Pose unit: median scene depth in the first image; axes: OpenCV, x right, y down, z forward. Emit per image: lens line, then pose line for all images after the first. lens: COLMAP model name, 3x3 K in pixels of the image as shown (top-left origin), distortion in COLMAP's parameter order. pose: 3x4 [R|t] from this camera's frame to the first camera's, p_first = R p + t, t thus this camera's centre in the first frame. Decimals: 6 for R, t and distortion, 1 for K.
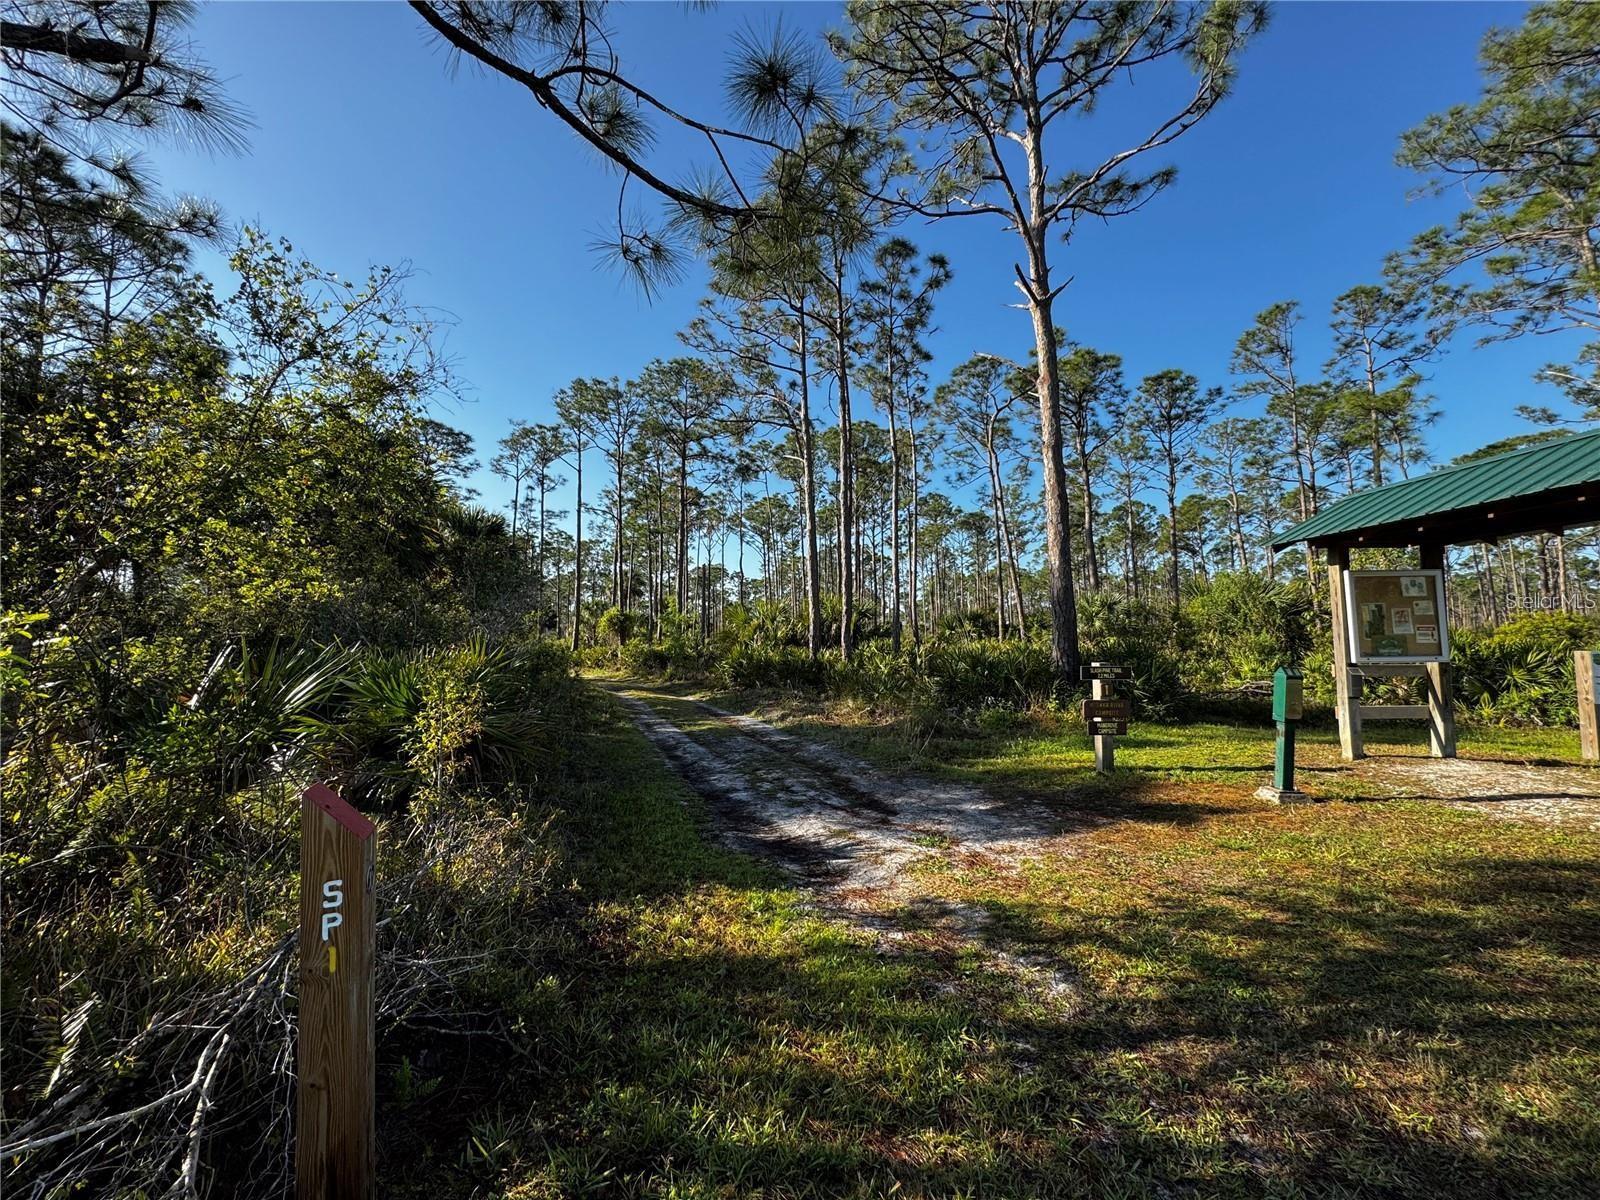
lens RADIAL K [[637.6, 0, 799.2], [0, 637.6, 597.5], [0, 0, 1]] dist [0.002285, -0.000788]
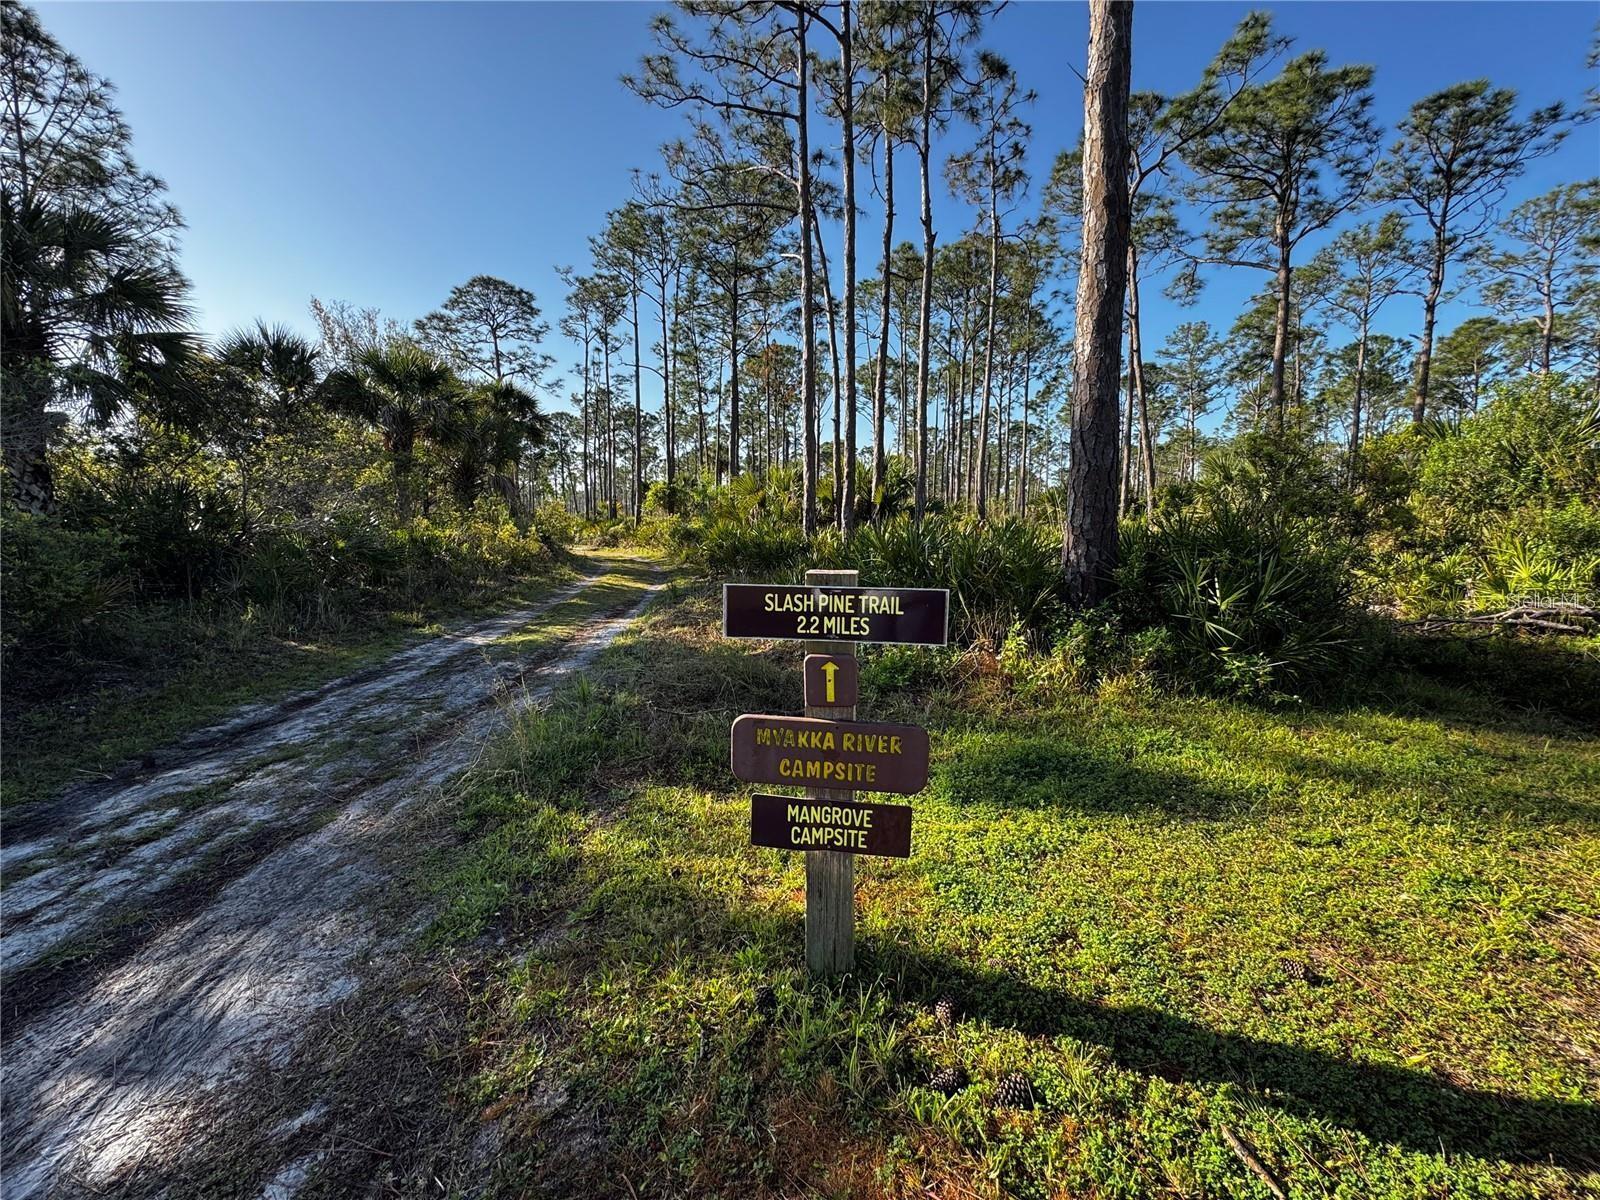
lens RADIAL K [[637.6, 0, 799.2], [0, 637.6, 597.5], [0, 0, 1]] dist [0.002285, -0.000788]
pose [[0.972258, 0.037162, -0.230941, 0.114202], [0.006193, 0.982863, 0.184232, 0.014579], [0.233830, -0.180551, 0.955366, 0.166481]]
